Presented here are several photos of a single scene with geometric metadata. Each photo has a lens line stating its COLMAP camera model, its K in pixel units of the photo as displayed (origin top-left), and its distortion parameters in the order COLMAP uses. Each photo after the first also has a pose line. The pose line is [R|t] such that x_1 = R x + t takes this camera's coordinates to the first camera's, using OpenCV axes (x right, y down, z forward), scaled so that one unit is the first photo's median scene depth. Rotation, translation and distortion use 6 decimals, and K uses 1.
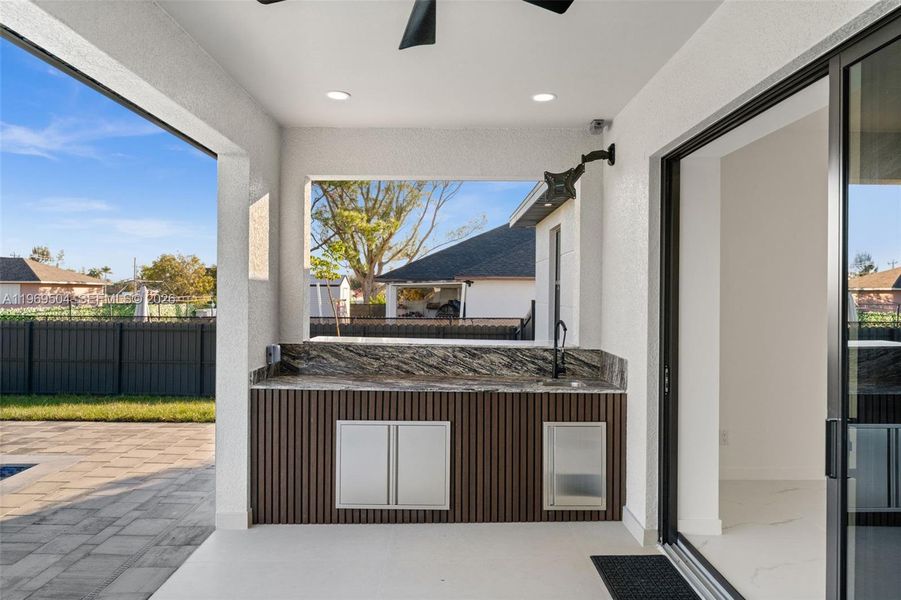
lens RADIAL K [[595.0, 0, 449.5], [0, 595.0, 295.1], [0, 0, 1]] dist [-0.000806, 0.000100]
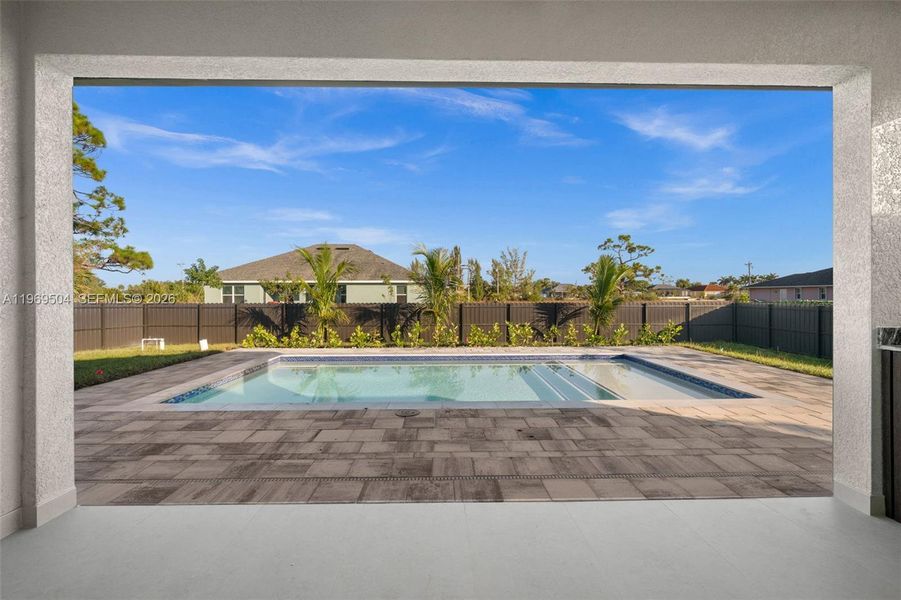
lens RADIAL K [[384.3, 0, 447.5], [0, 384.3, 296.6], [0, 0, 1]] dist [-0.002143, -0.000185]
pose [[0.020455, -0.002864, -0.999787, 0.177782], [-0.001668, 0.999994, -0.002899, 0.084698], [0.999789, 0.001727, 0.020450, 0.377632]]
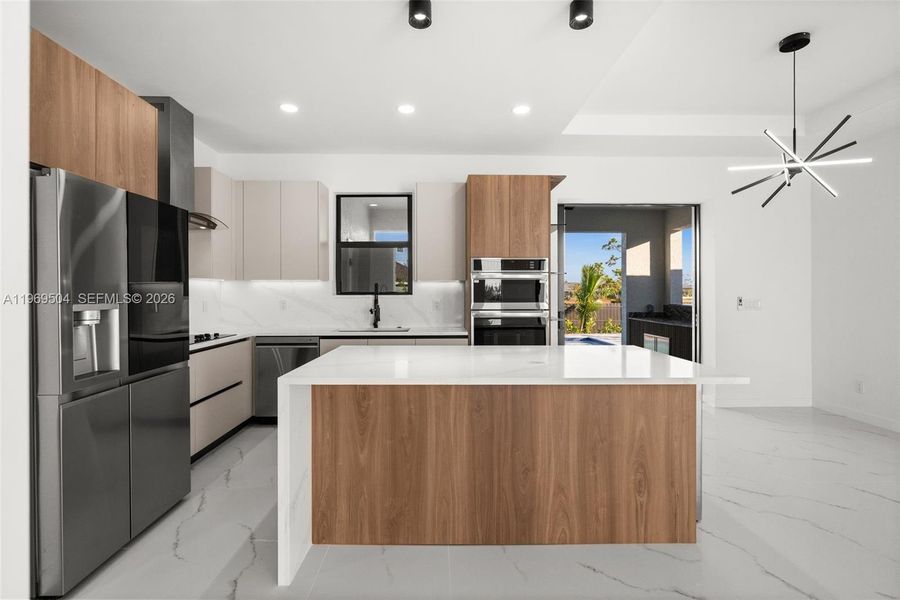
lens RADIAL K [[422.9, 0, 445.4], [0, 422.9, 296.5], [0, 0, 1]] dist [-0.001003, -0.000328]
pose [[0.022469, -0.001185, -0.999747, 1.505093], [-0.002945, 0.999995, -0.001252, 0.060188], [0.999743, 0.002972, 0.022466, 0.130104]]
